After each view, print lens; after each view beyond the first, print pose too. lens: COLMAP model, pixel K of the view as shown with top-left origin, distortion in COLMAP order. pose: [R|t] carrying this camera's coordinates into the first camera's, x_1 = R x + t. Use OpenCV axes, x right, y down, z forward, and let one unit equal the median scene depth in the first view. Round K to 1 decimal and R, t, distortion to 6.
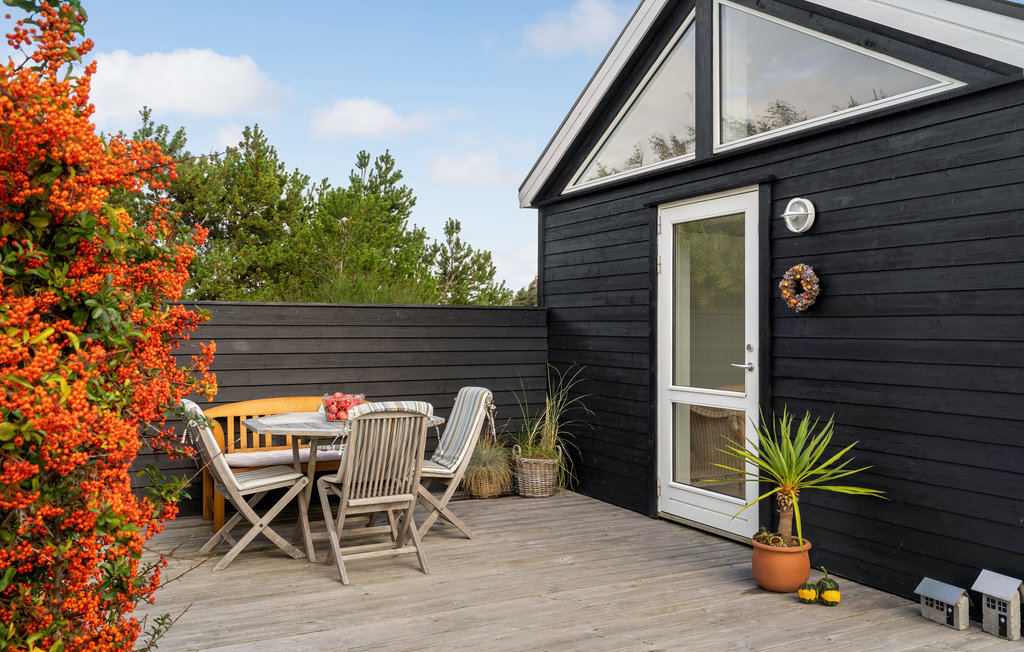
lens RADIAL K [[854.9, 0, 512.0], [0, 854.9, 326.0], [0, 0, 1]] dist [-0.015133, -0.003957]
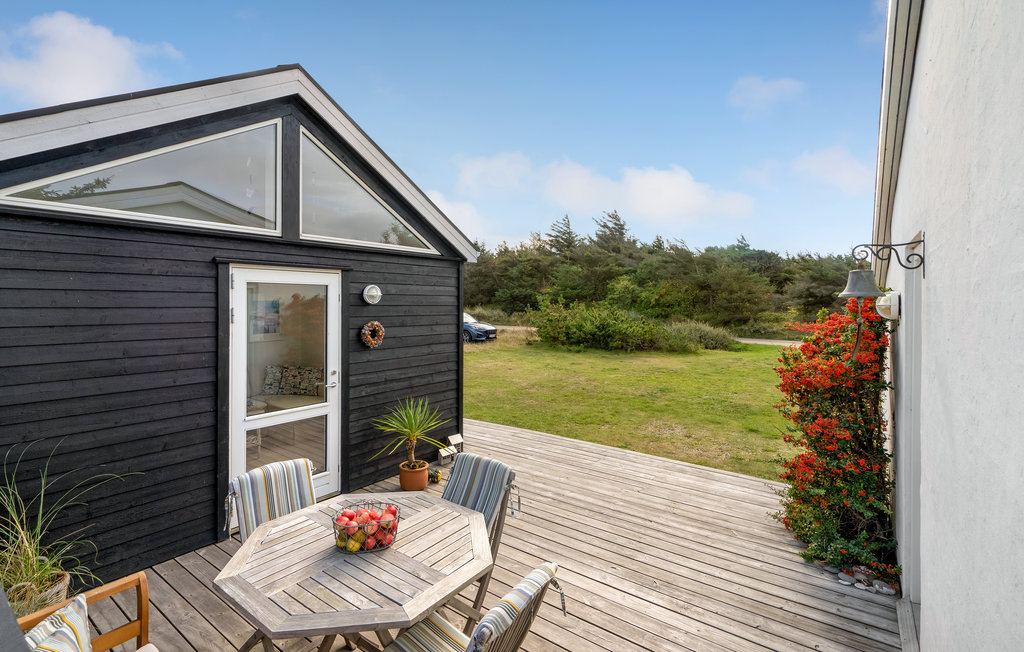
lens RADIAL K [[464.3, 0, 507.8], [0, 464.3, 312.7], [0, 0, 1]] dist [-0.000856, 0.000089]
pose [[-0.435458, -0.024268, 0.899882, -0.565135], [-0.007328, 0.999699, 0.023413, -0.096802], [-0.900179, 0.003601, -0.435505, 0.975668]]
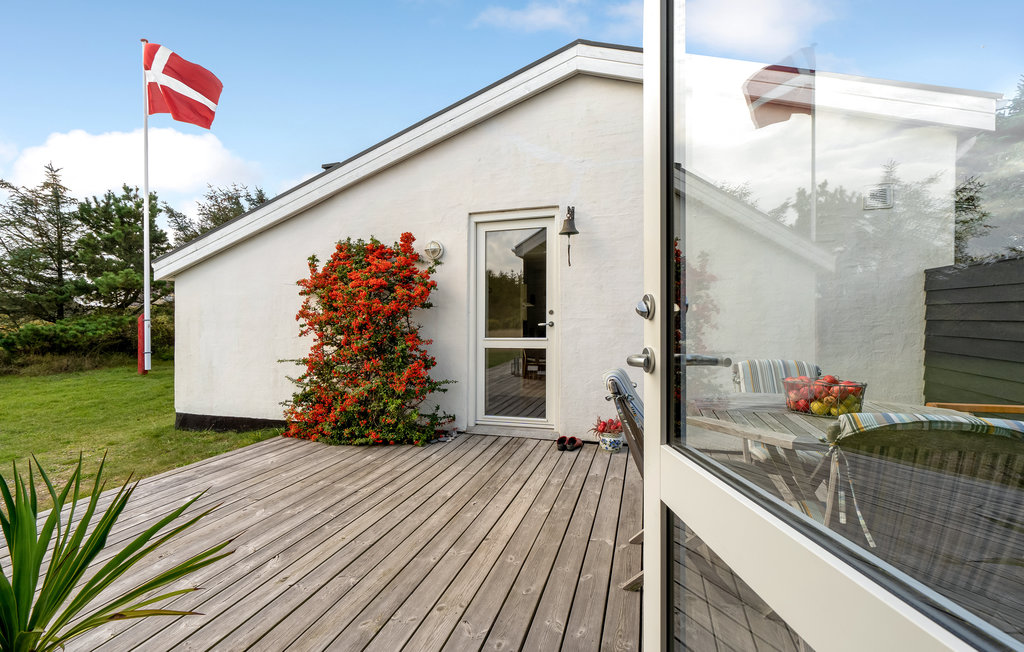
lens RADIAL K [[464.3, 0, 507.8], [0, 464.3, 312.7], [0, 0, 1]] dist [-0.000856, 0.000089]
pose [[-0.704289, 0.001905, -0.709911, 0.198554], [0.011364, 0.999899, -0.008591, 0.020808], [0.709822, -0.014118, -0.704239, 0.998261]]
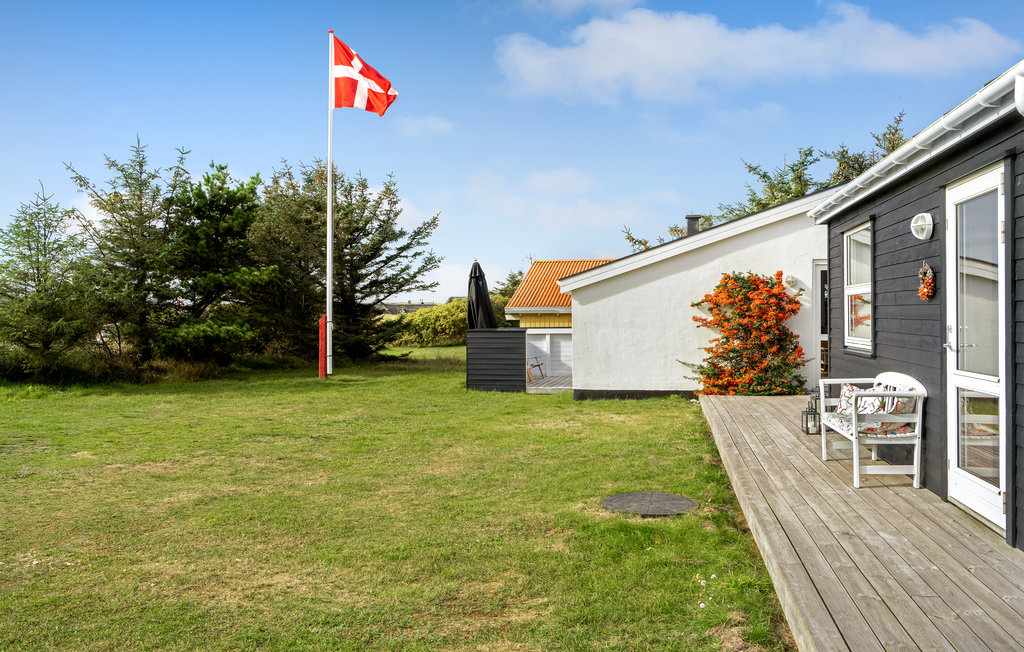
lens RADIAL K [[834.1, 0, 512.0], [0, 834.1, 326.0], [0, 0, 1]] dist [0.000873, 0.000105]
pose [[-0.616298, 0.002286, -0.787510, 2.186784], [-0.000492, 0.999994, 0.003288, 0.024033], [0.787513, 0.002414, -0.616294, 1.184476]]
